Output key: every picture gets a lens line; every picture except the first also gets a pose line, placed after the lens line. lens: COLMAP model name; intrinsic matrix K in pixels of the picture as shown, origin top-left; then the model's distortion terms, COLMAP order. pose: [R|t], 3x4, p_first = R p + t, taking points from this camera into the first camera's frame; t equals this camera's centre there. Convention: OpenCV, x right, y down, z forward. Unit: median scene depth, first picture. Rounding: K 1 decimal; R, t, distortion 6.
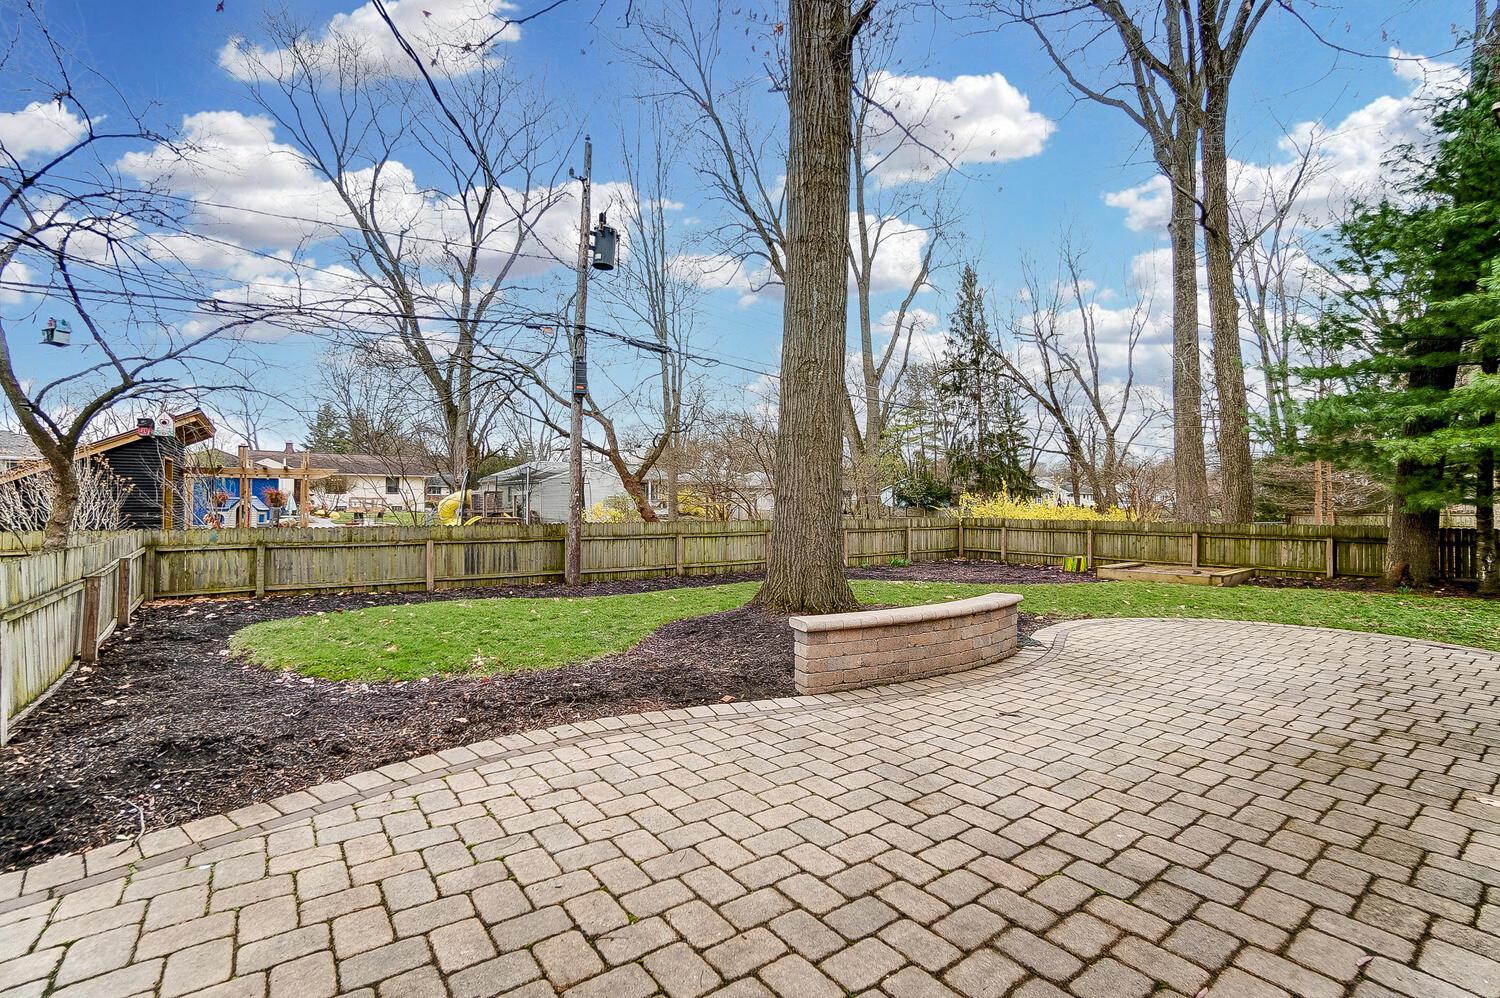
lens RADIAL K [[671.6, 0, 745.2], [0, 671.6, 501.5], [0, 0, 1]] dist [-0.002178, 0.000981]
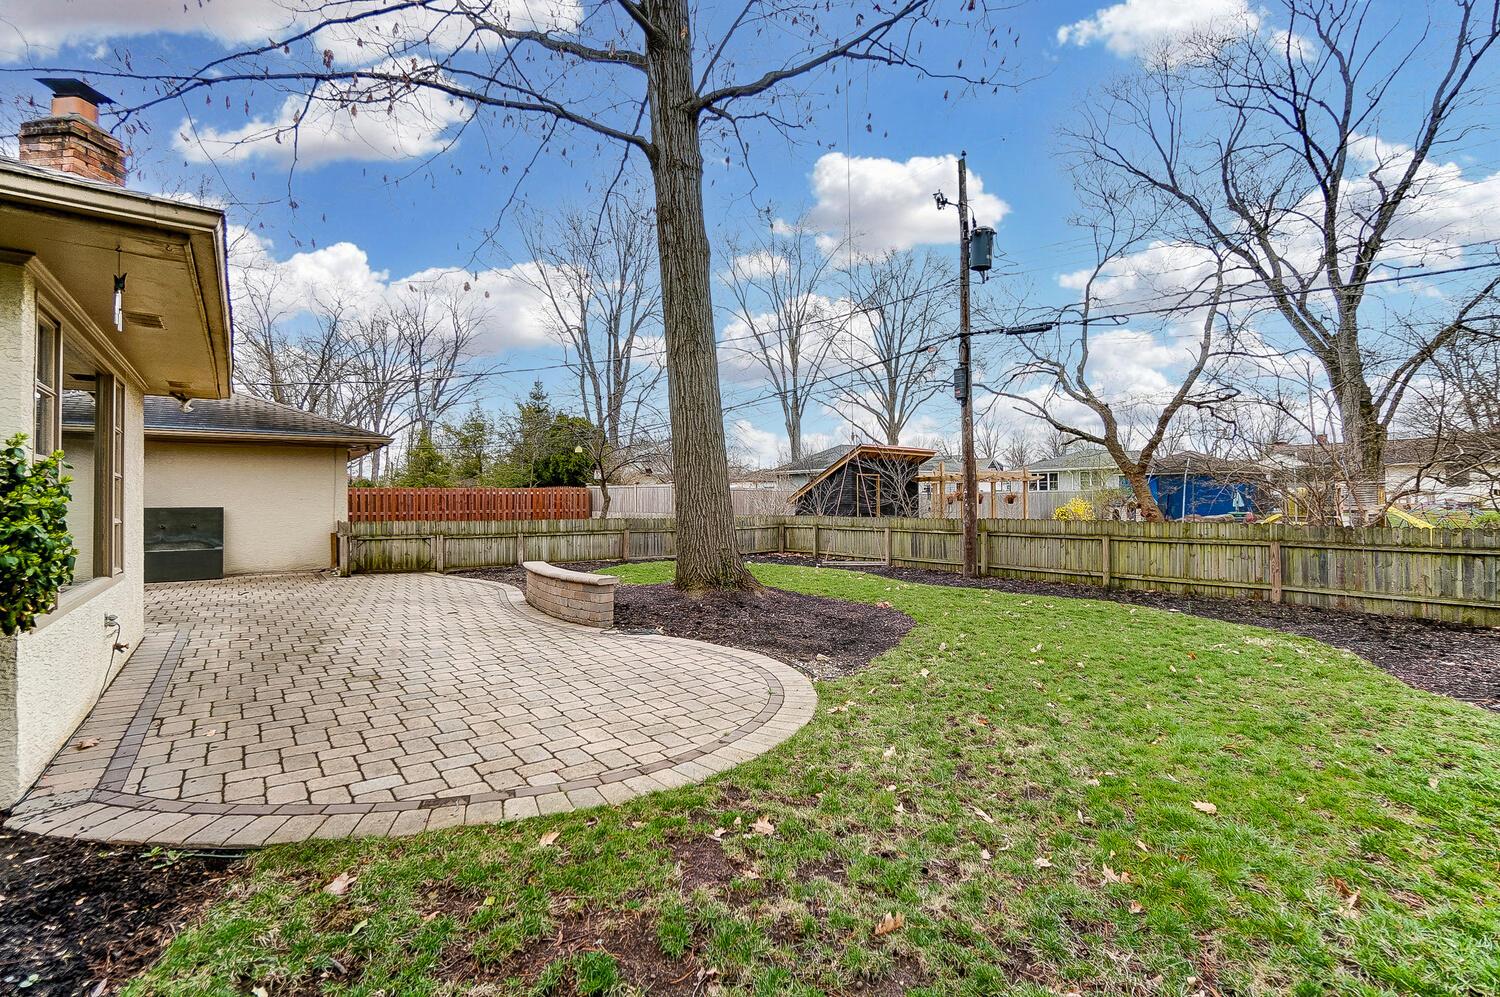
lens RADIAL K [[671.6, 0, 746.7], [0, 671.6, 499.6], [0, 0, 1]] dist [-0.002178, 0.000981]
pose [[0.032264, -0.010359, -0.999426, 0.694812], [0.011924, 0.999879, -0.009979, 0.008426], [0.999408, -0.011595, 0.032384, 0.543538]]
